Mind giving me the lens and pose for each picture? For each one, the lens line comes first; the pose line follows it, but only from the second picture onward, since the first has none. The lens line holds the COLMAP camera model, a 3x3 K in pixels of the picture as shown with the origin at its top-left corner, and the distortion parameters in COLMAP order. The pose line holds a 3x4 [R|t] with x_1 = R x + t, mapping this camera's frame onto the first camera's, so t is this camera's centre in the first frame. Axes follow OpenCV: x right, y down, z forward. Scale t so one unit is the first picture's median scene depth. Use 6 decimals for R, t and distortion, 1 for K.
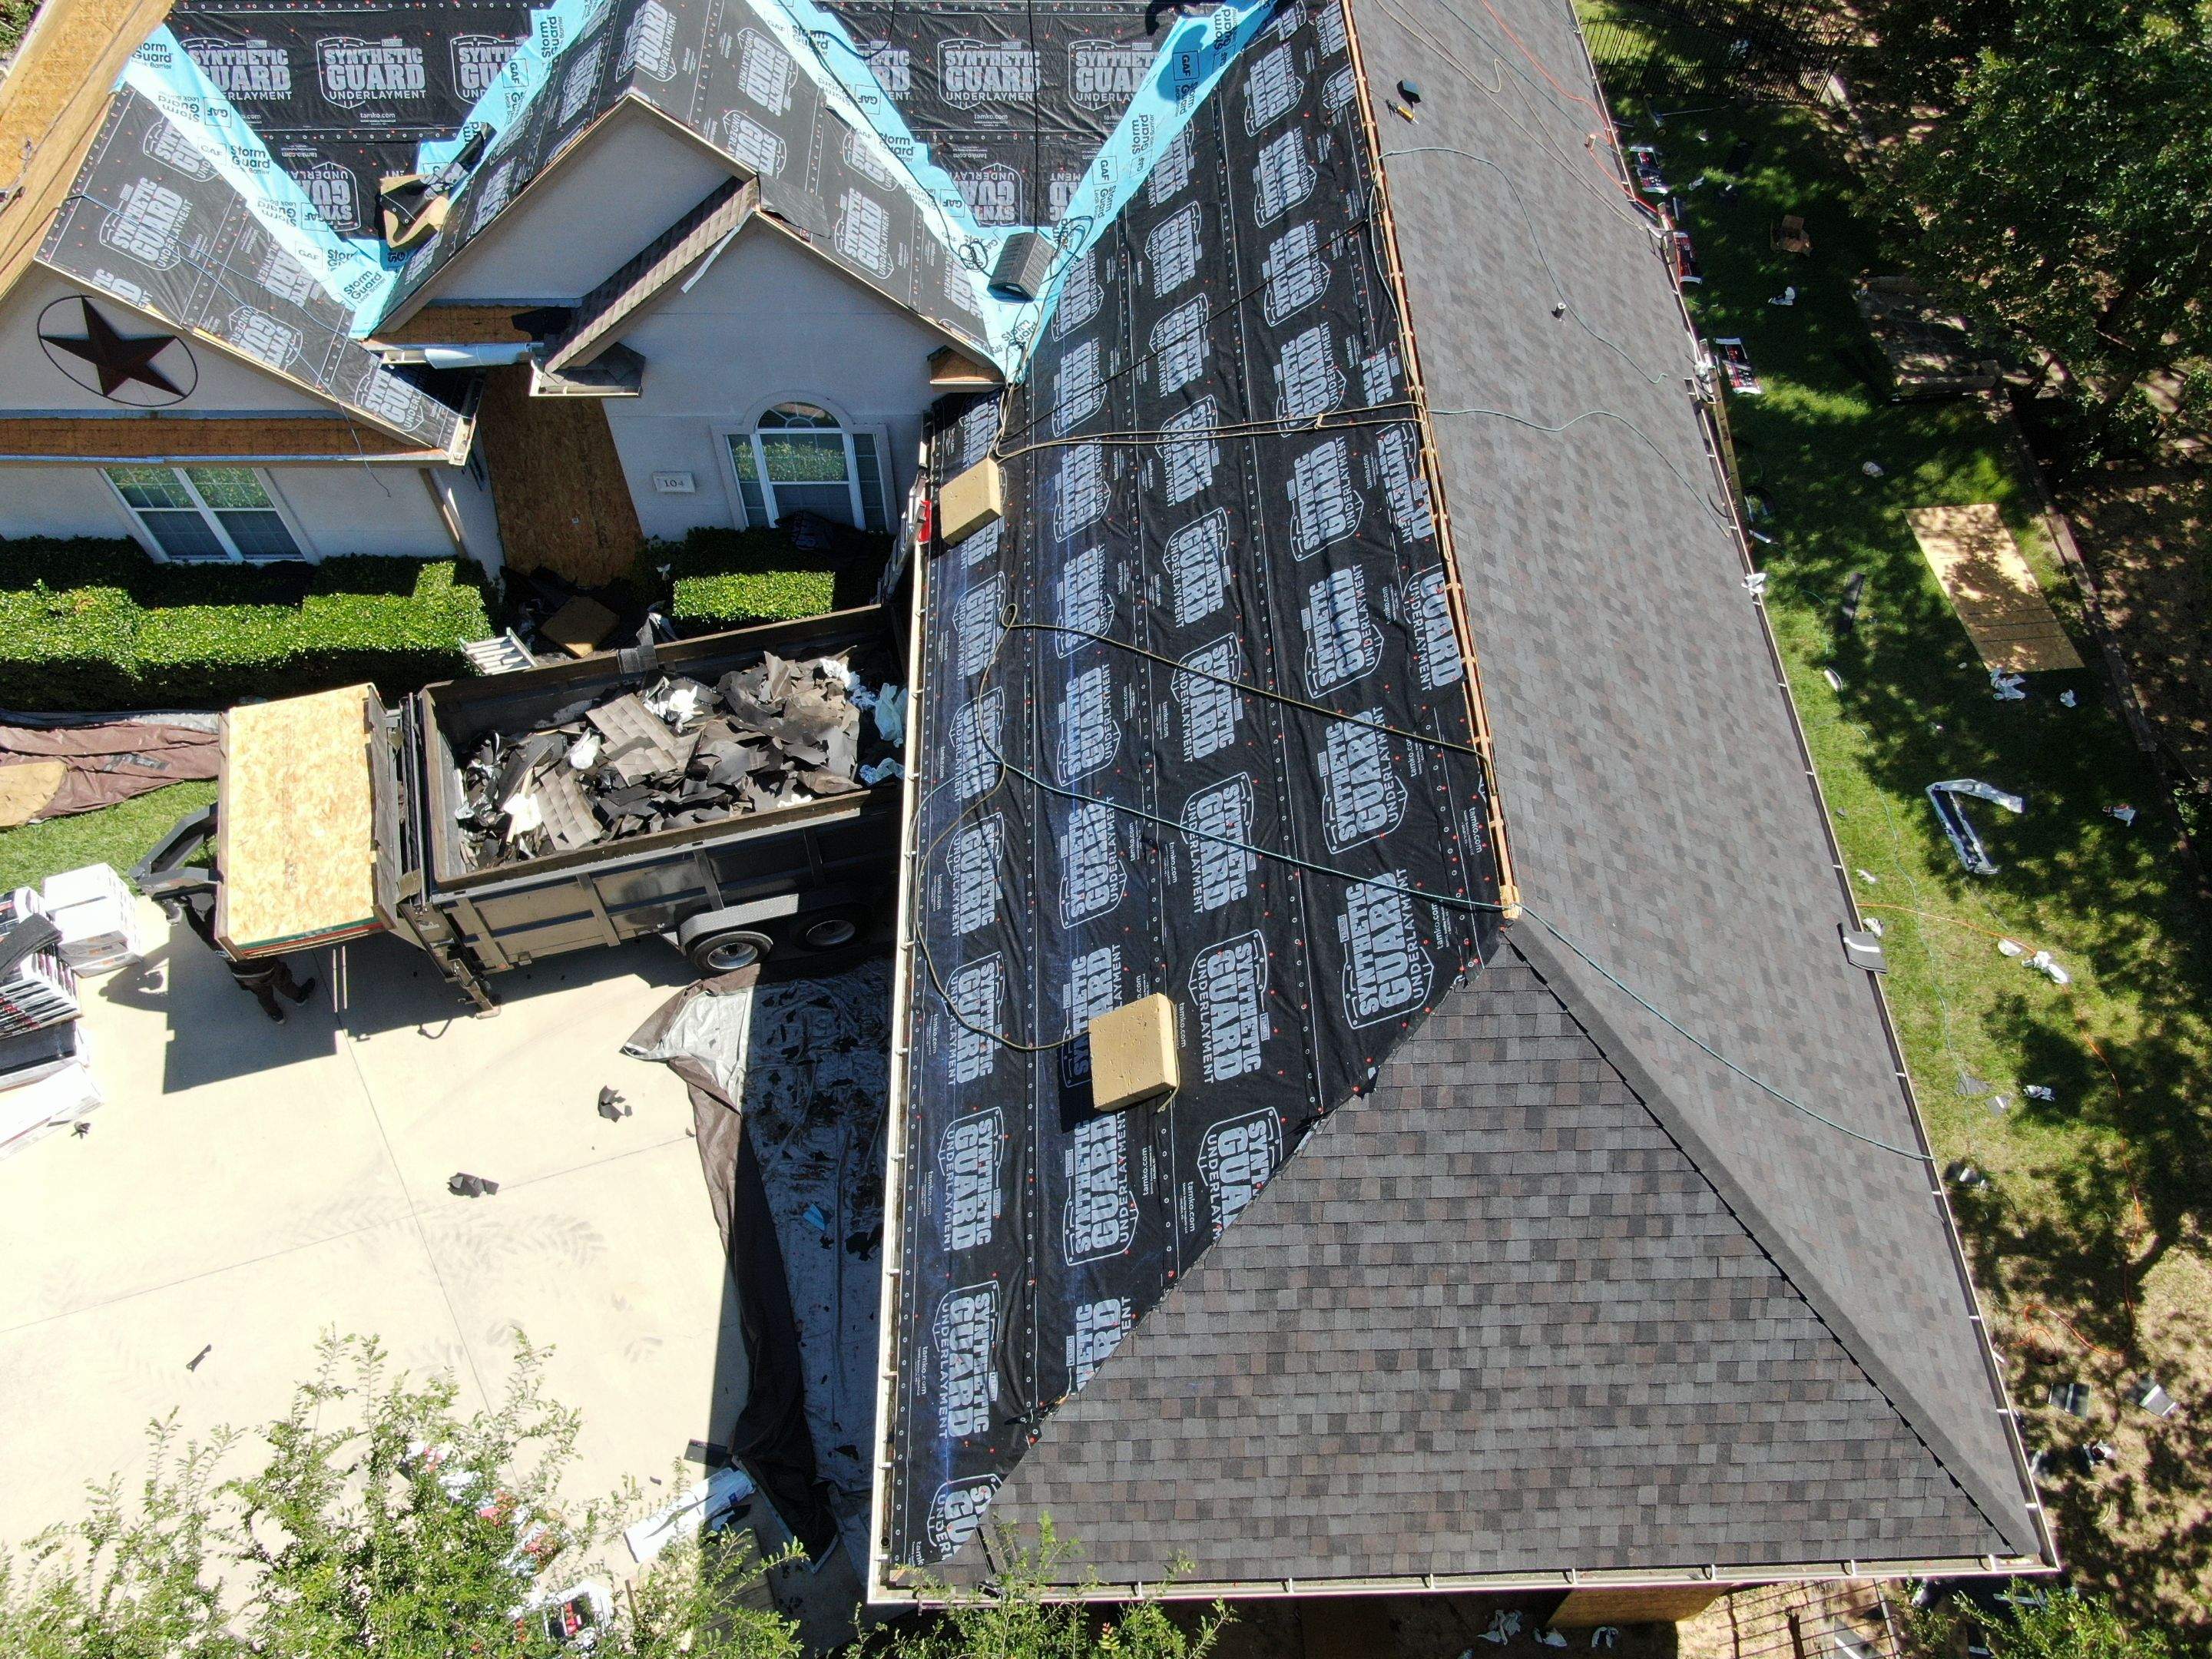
lens RADIAL K [[1591.1, 0, 1106.0], [0, 1591.1, 829.5], [0, 0, 1]] dist [-0.014792, 0.004842]
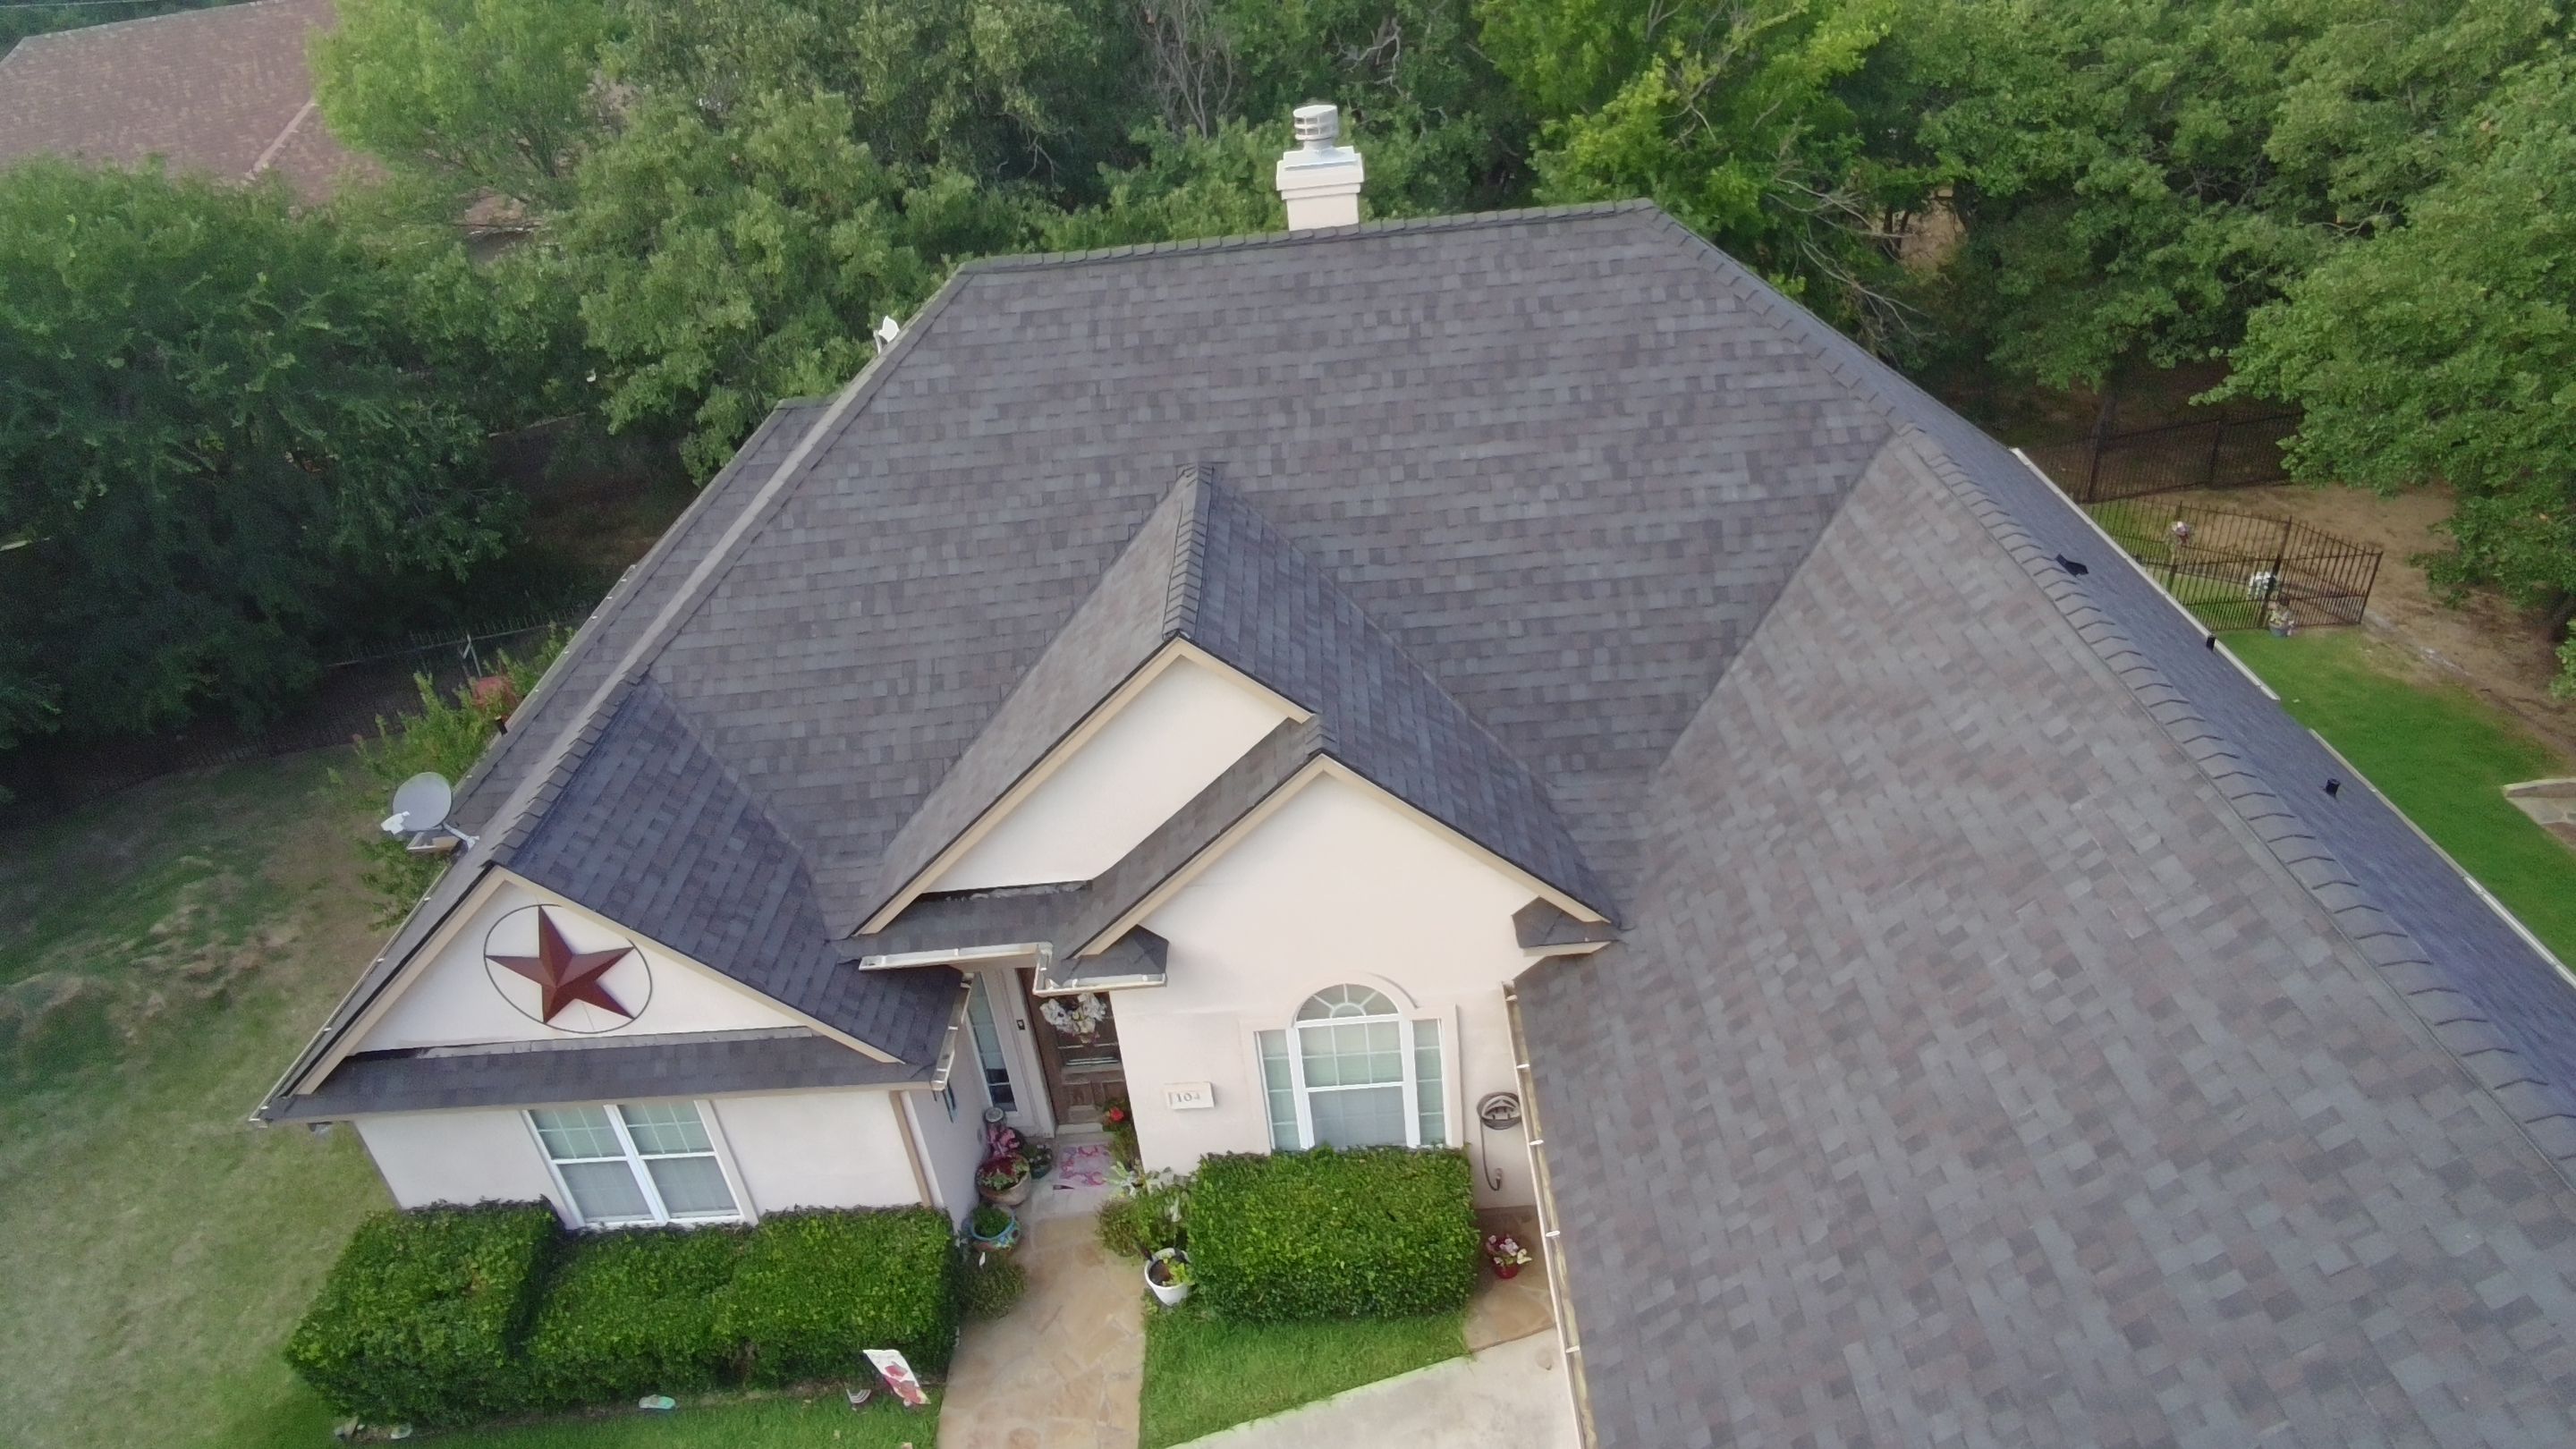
lens RADIAL K [[1570.2, 0, 1292.7], [0, 1570.2, 738.7], [0, 0, 1]] dist [-0.049573, 0.032655]
pose [[0.992546, -0.083587, -0.088691, -0.152232], [0.034608, 0.891088, -0.452509, -0.019189], [0.116855, 0.446067, 0.887338, 0.244767]]
